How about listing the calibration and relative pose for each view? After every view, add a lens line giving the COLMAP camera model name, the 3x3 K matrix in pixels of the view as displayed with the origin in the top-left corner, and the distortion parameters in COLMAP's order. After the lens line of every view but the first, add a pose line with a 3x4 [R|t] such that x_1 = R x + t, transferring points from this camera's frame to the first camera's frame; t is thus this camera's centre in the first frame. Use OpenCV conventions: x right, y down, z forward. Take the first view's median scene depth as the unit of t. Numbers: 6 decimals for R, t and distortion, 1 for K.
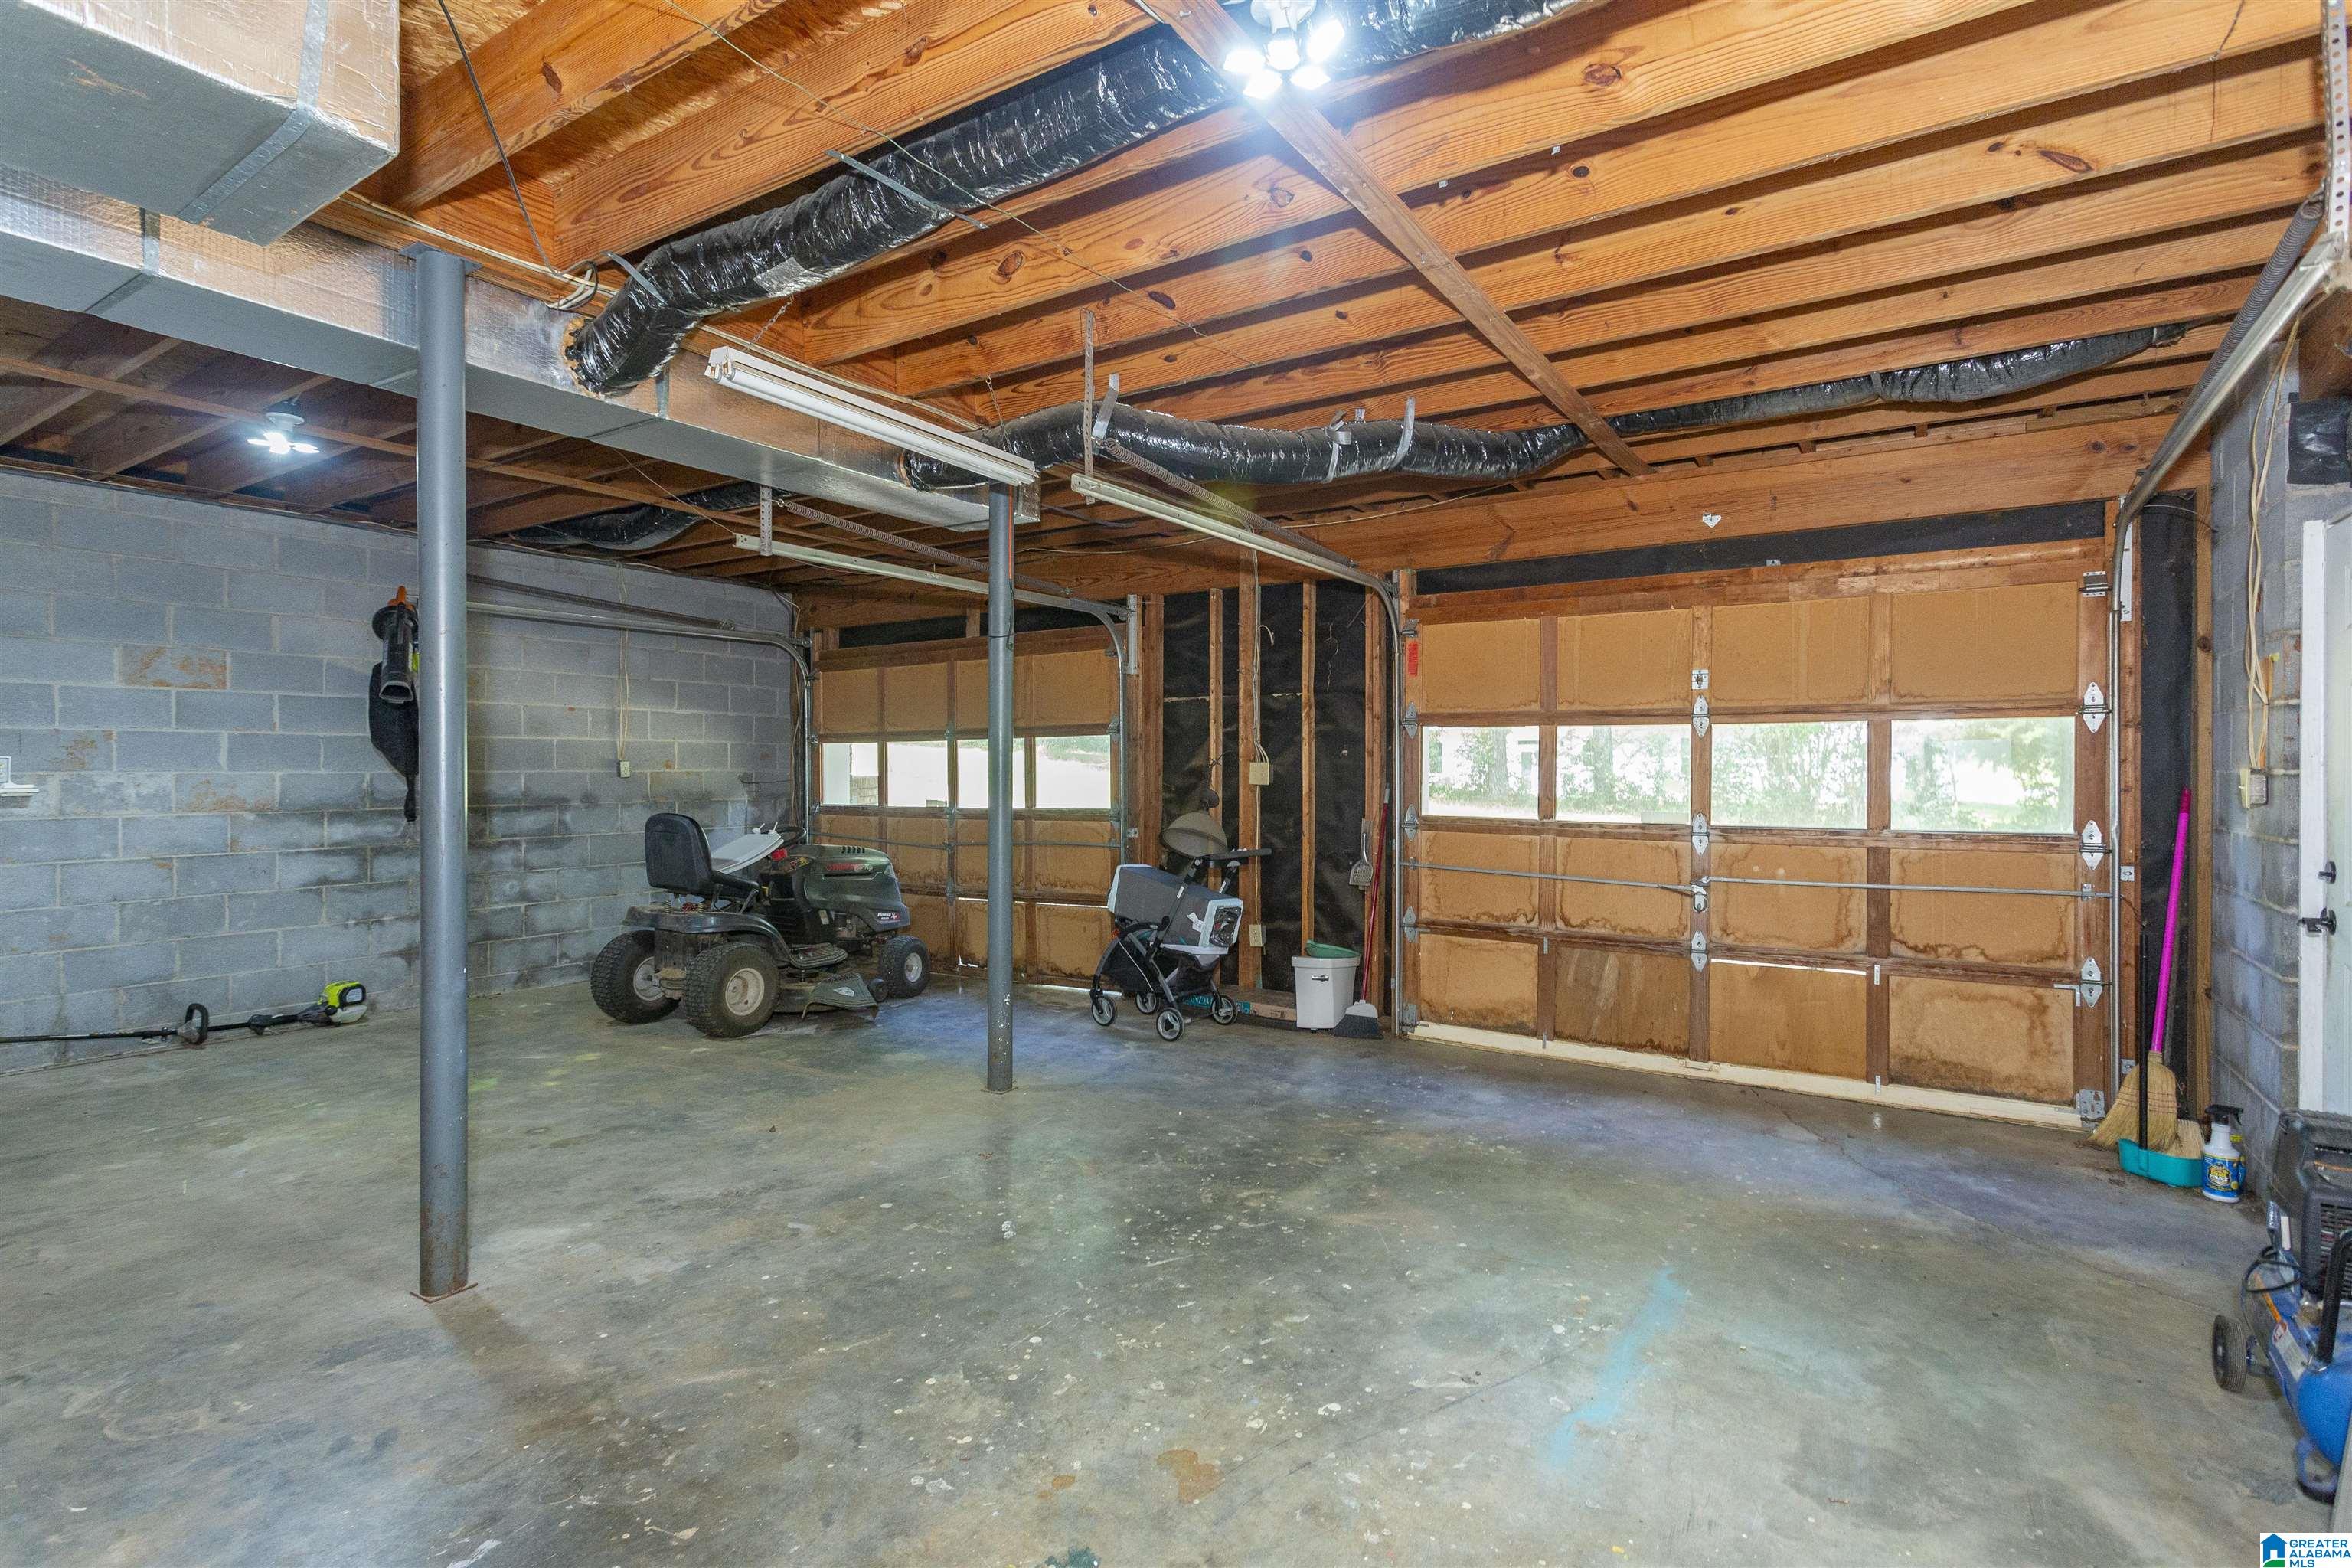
lens RADIAL K [[1134.1, 0, 1173.4], [0, 1134.1, 782.6], [0, 0, 1]] dist [-0.001024, 0.001394]
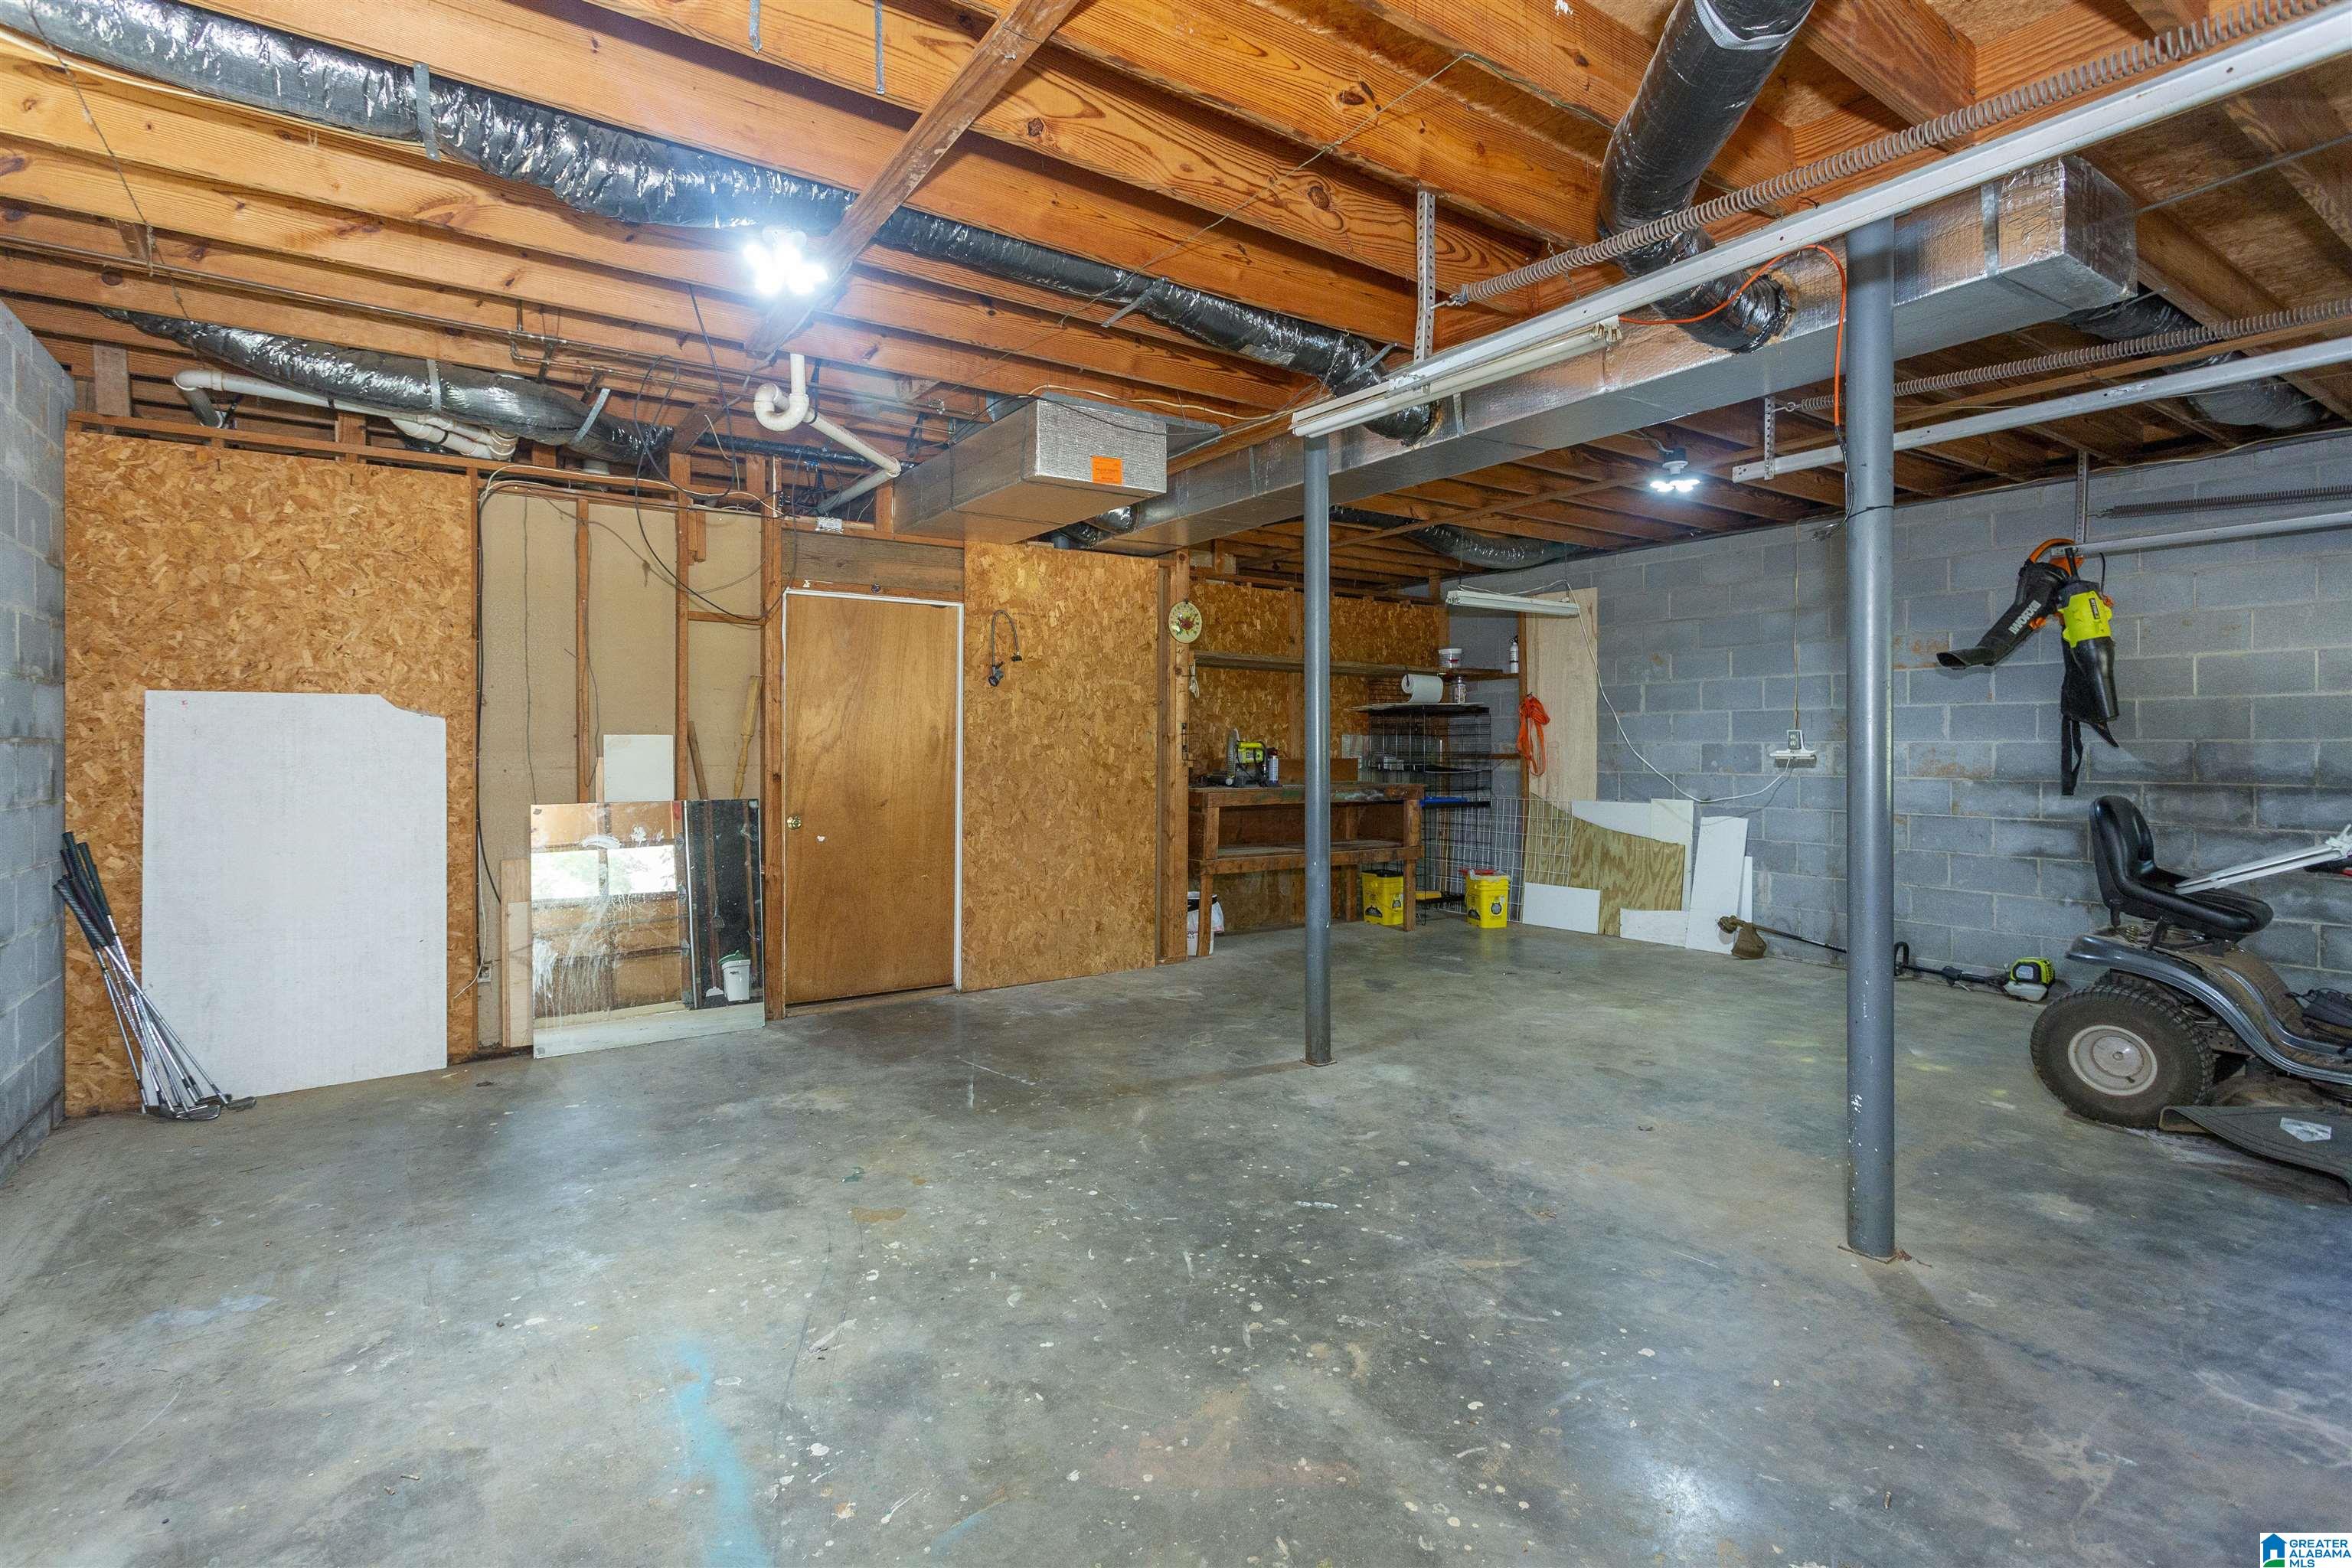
lens RADIAL K [[1134.1, 0, 1186.3], [0, 1134.1, 740.9], [0, 0, 1]] dist [-0.001024, 0.001394]
pose [[-0.381852, -0.003031, -0.924218, 0.773125], [-0.011897, 0.999928, 0.001637, -0.004560], [0.924147, 0.011620, -0.381861, 1.224229]]
